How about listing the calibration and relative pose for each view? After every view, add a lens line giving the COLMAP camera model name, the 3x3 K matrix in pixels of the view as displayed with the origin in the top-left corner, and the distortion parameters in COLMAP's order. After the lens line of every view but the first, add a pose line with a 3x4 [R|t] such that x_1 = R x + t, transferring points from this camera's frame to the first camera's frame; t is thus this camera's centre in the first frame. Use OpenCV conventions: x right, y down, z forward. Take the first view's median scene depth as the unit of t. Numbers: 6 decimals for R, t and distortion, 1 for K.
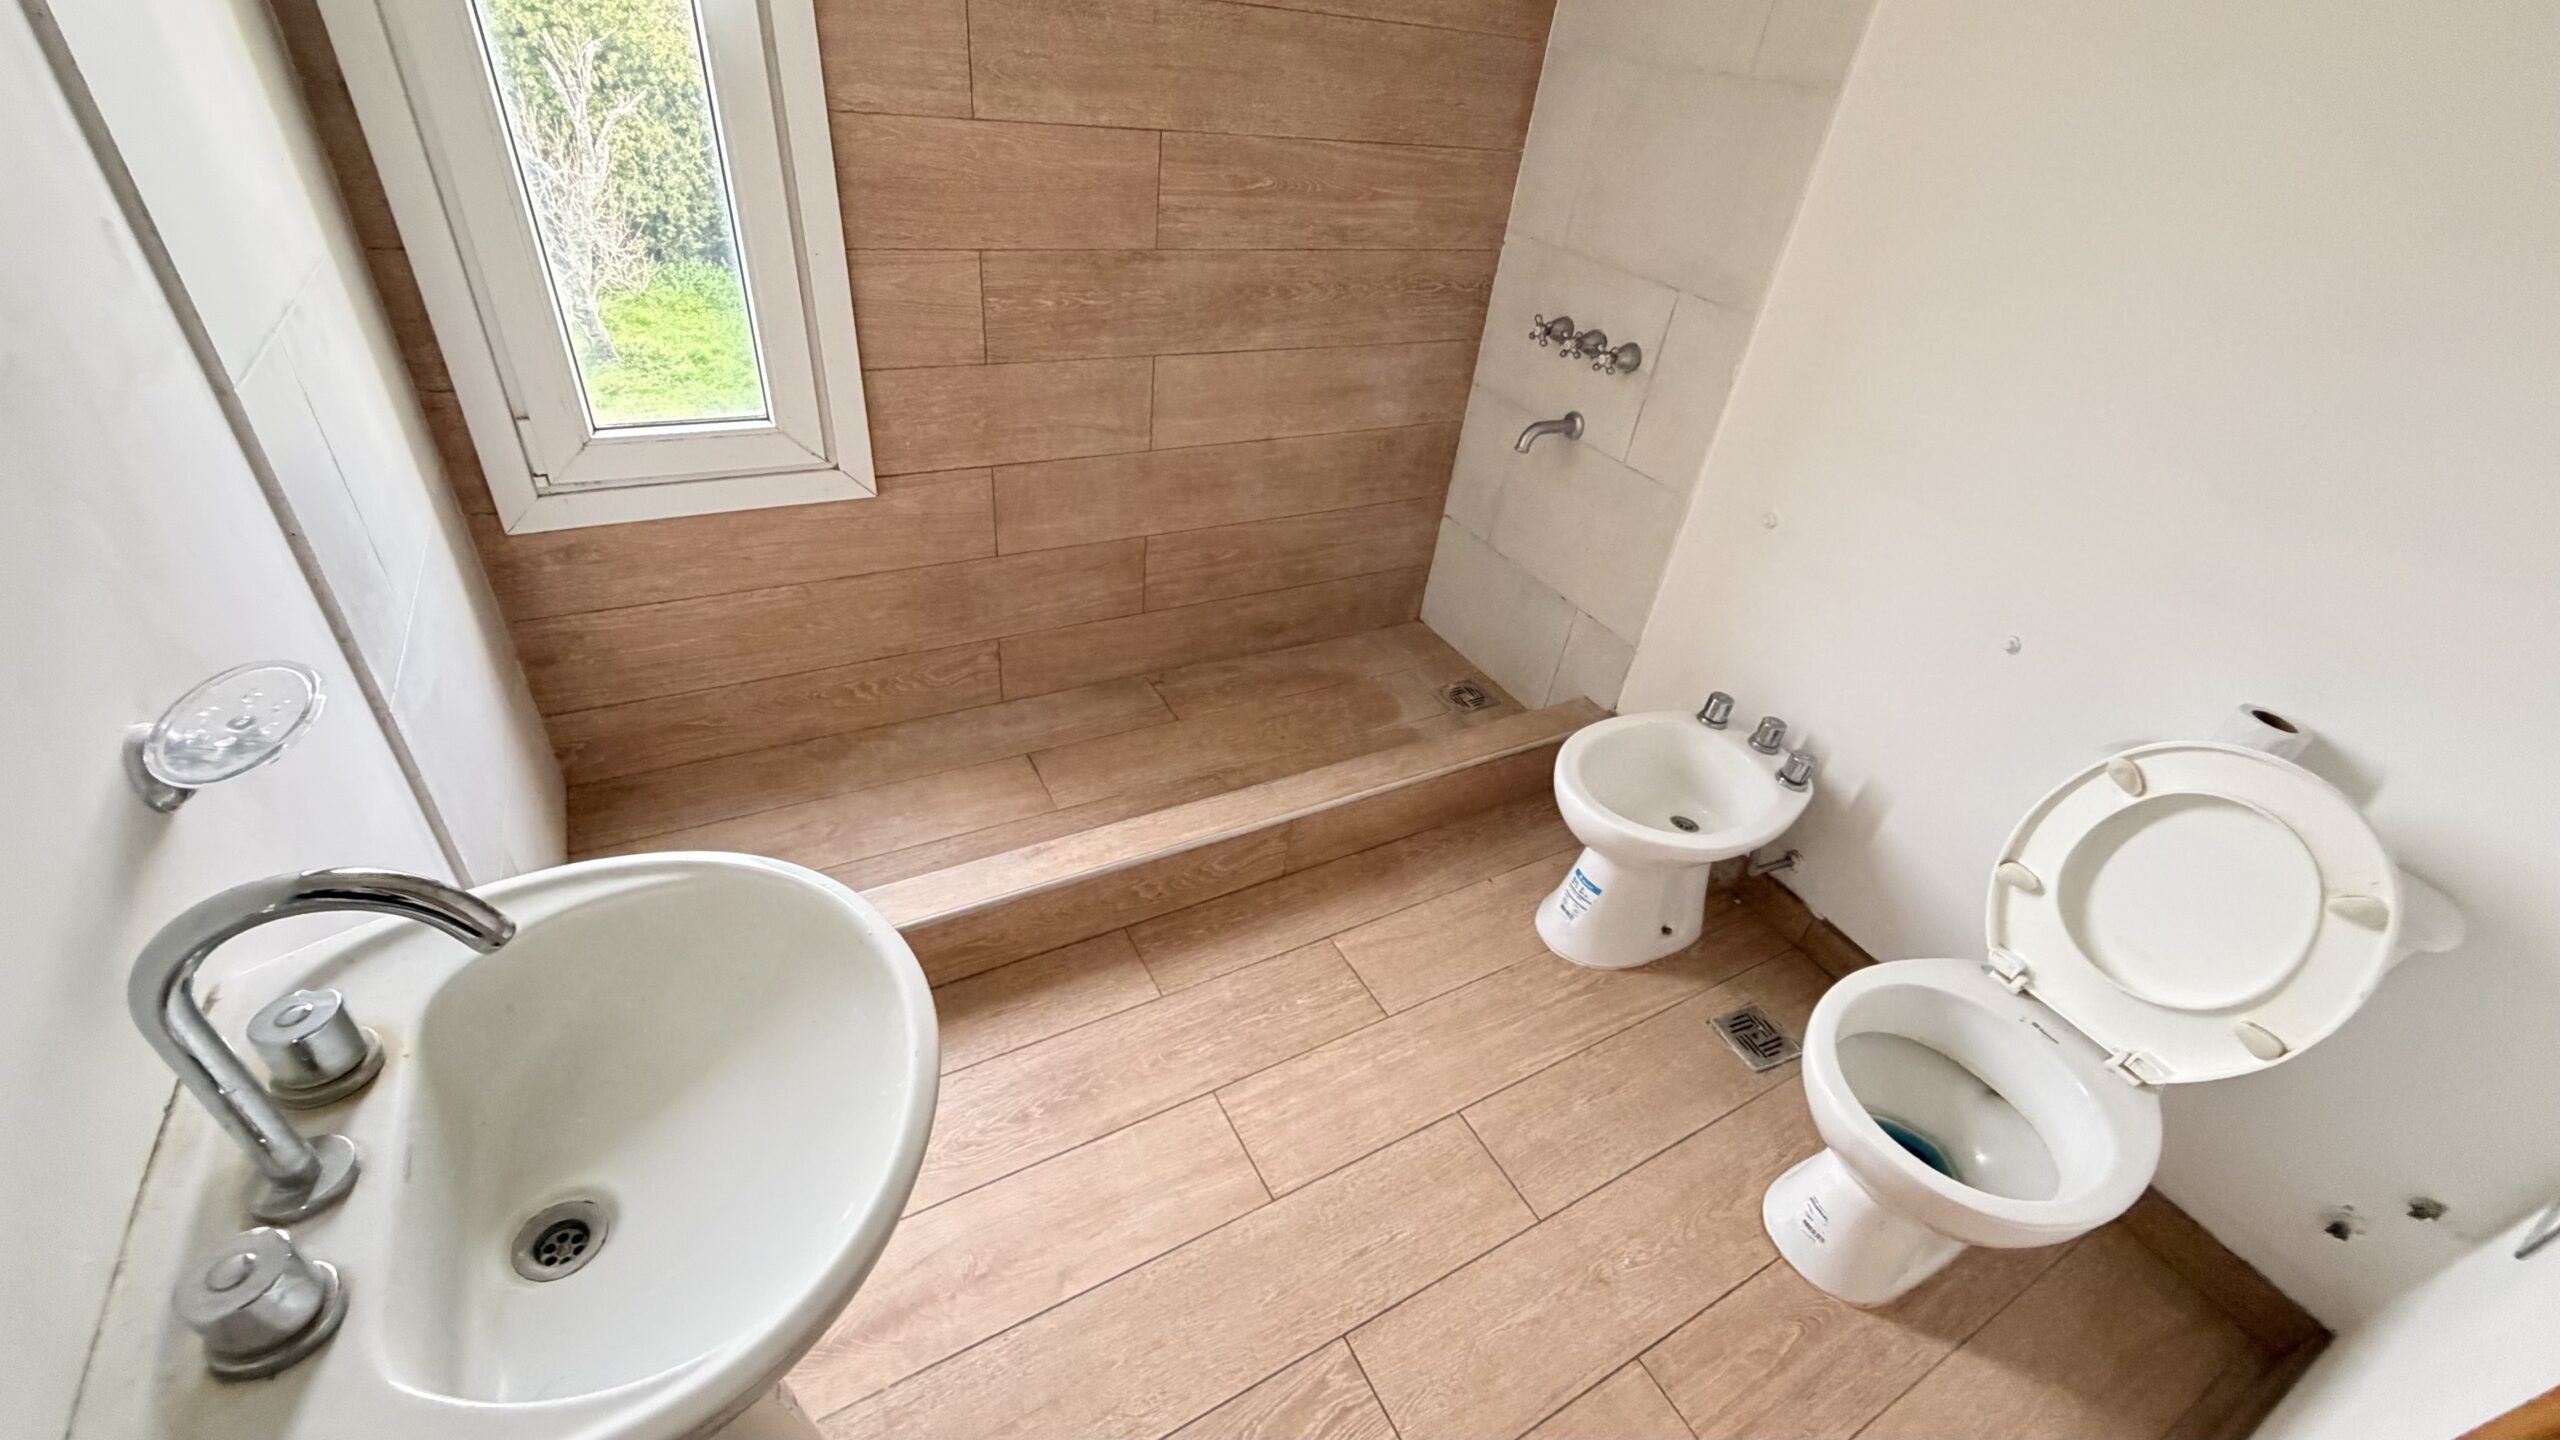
lens RADIAL K [[1014.2, 0, 1273.5], [0, 1014.2, 717.1], [0, 0, 1]] dist [0.000214, -0.000360]
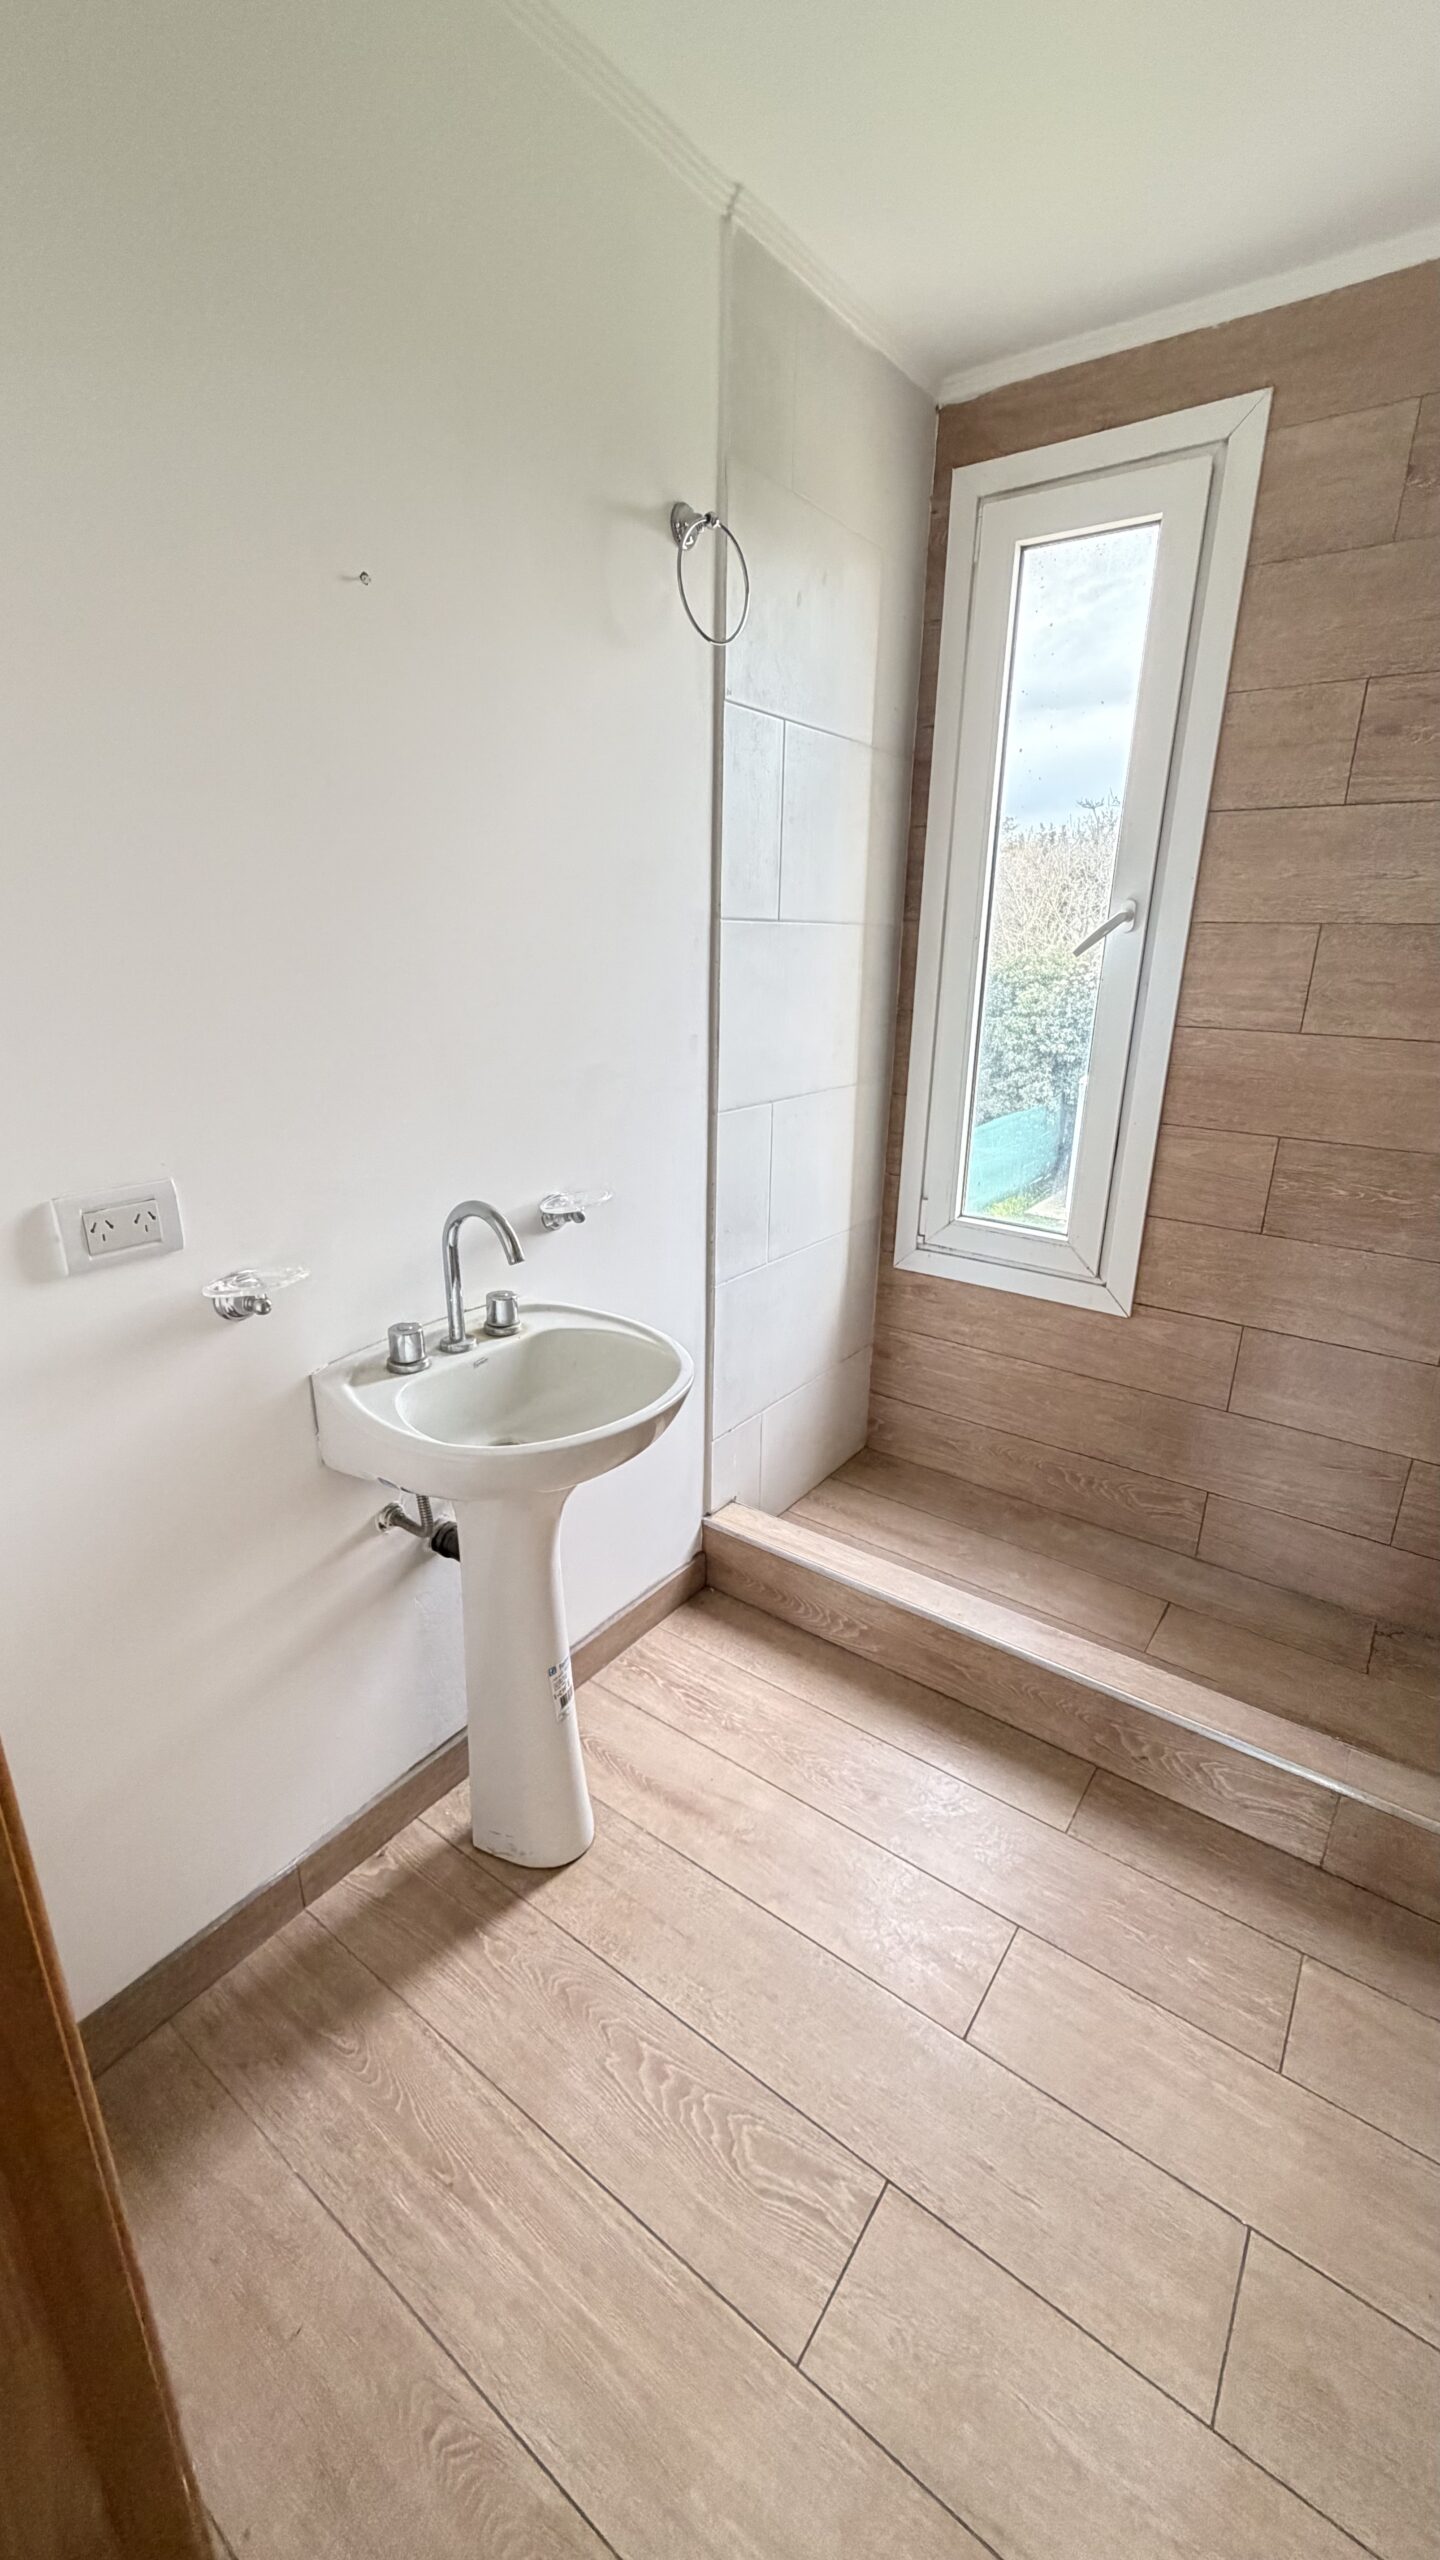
lens RADIAL K [[1014.2, 0, 727.9], [0, 1014.2, 1273.7], [0, 0, 1]] dist [0.000214, -0.000360]
pose [[0.423776, 0.189590, -0.885703, 0.490351], [-0.503009, 0.862461, -0.056056, 0.041207], [0.753257, 0.469272, 0.460856, 0.096807]]
